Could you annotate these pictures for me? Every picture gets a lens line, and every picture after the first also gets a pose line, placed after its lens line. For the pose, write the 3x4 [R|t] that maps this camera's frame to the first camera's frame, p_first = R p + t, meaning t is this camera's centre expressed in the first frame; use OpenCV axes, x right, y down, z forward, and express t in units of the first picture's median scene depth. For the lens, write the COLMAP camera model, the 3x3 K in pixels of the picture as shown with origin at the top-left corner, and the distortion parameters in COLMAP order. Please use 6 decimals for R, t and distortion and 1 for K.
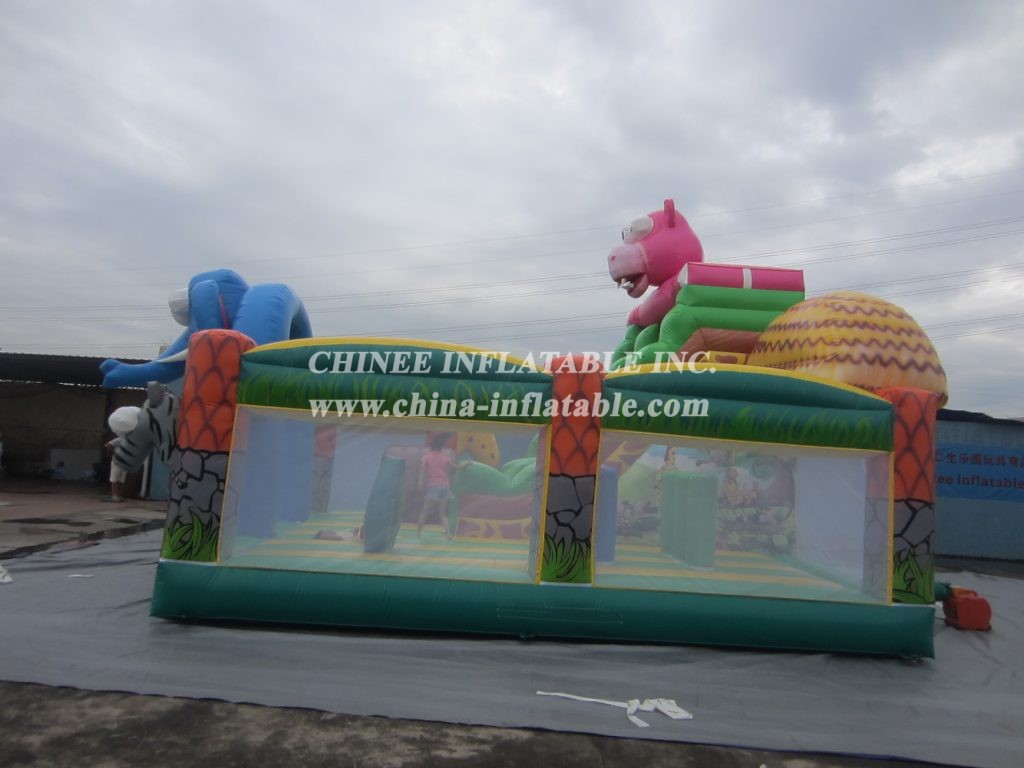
lens RADIAL K [[727.7, 0, 489.3], [0, 727.7, 396.4], [0, 0, 1]] dist [-0.028843, 0.008064]
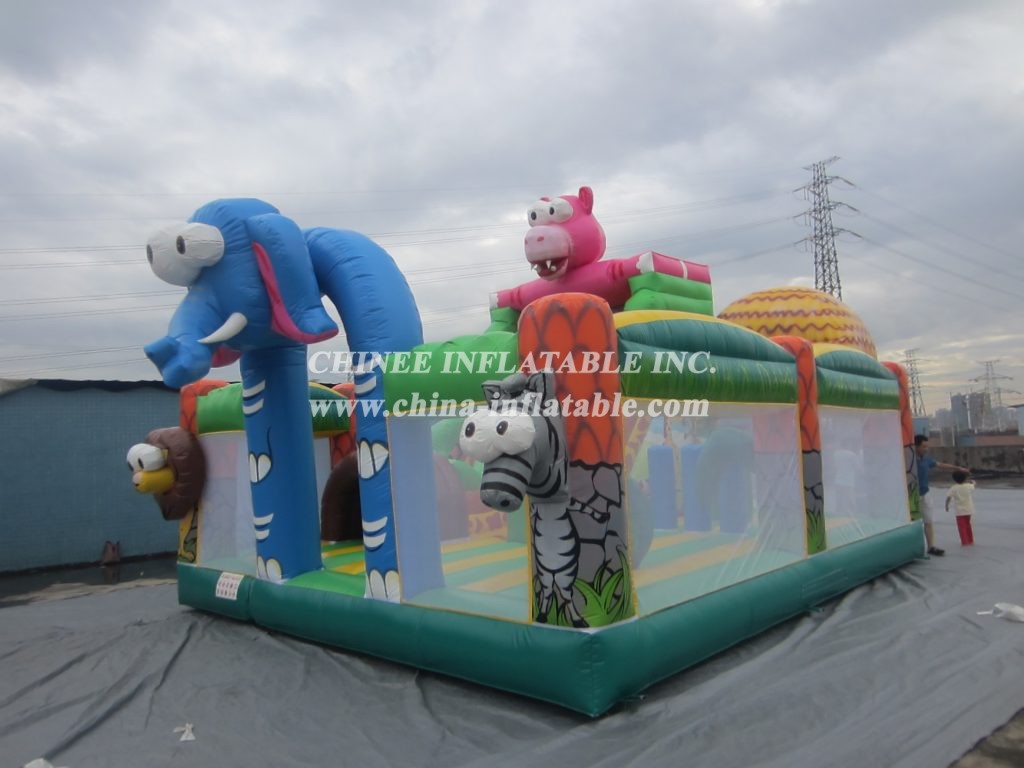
lens RADIAL K [[727.7, 0, 497.7], [0, 727.7, 402.6], [0, 0, 1]] dist [-0.028843, 0.008064]
pose [[0.744002, -0.052571, 0.666106, -0.924698], [0.035547, 0.998602, 0.039109, -0.017273], [-0.667231, -0.005420, 0.744831, 0.529795]]
